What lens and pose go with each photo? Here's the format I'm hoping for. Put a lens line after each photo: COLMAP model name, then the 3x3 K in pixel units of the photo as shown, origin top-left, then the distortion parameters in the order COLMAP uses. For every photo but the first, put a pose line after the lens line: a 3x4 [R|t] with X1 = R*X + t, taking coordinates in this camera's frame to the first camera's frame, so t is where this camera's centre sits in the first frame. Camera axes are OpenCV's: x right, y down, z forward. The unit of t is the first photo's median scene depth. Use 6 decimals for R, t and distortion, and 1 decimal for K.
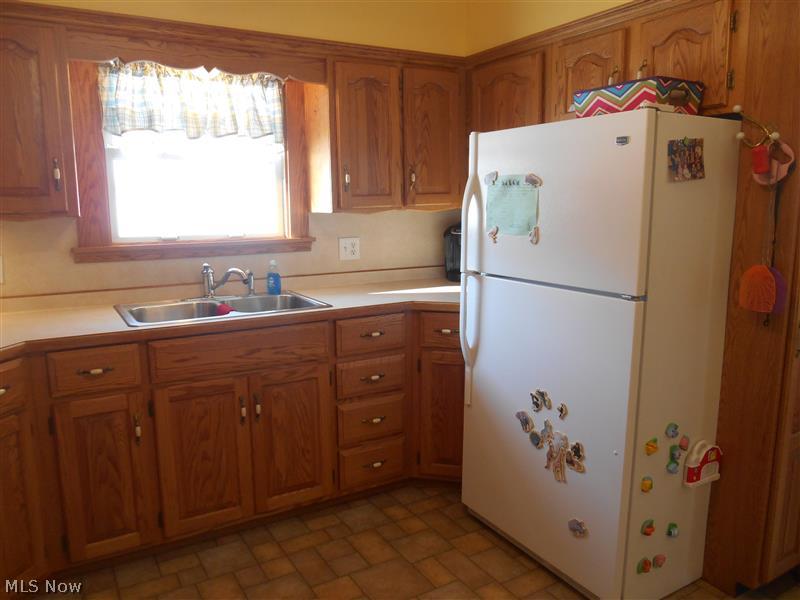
lens RADIAL K [[651.3, 0, 400.1], [0, 651.3, 309.4], [0, 0, 1]] dist [-0.055341, 0.002238]
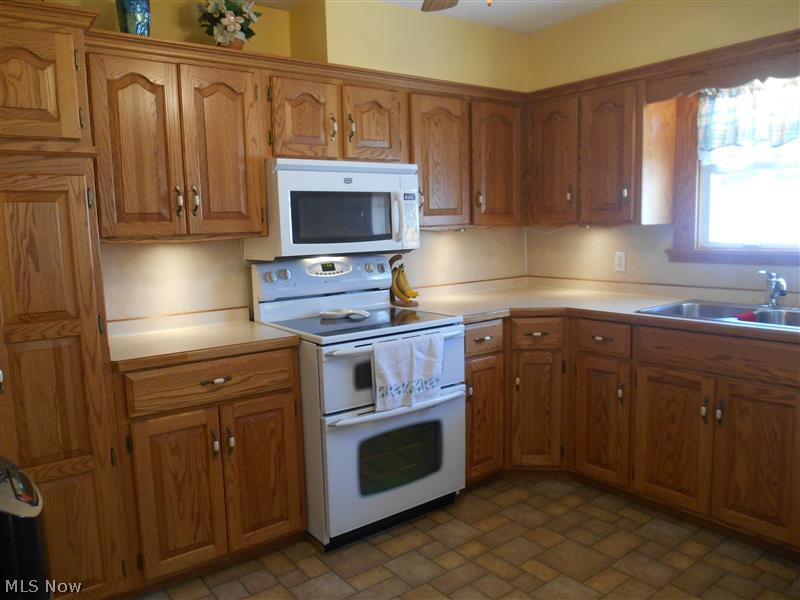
lens RADIAL K [[597.1, 0, 398.0], [0, 597.1, 298.6], [0, 0, 1]] dist [-0.054013, 0.003499]
pose [[0.066031, 0.121538, -0.990388, 0.629518], [-0.126589, 0.985555, 0.112505, -0.063808], [0.989755, 0.117943, 0.080462, 0.405423]]
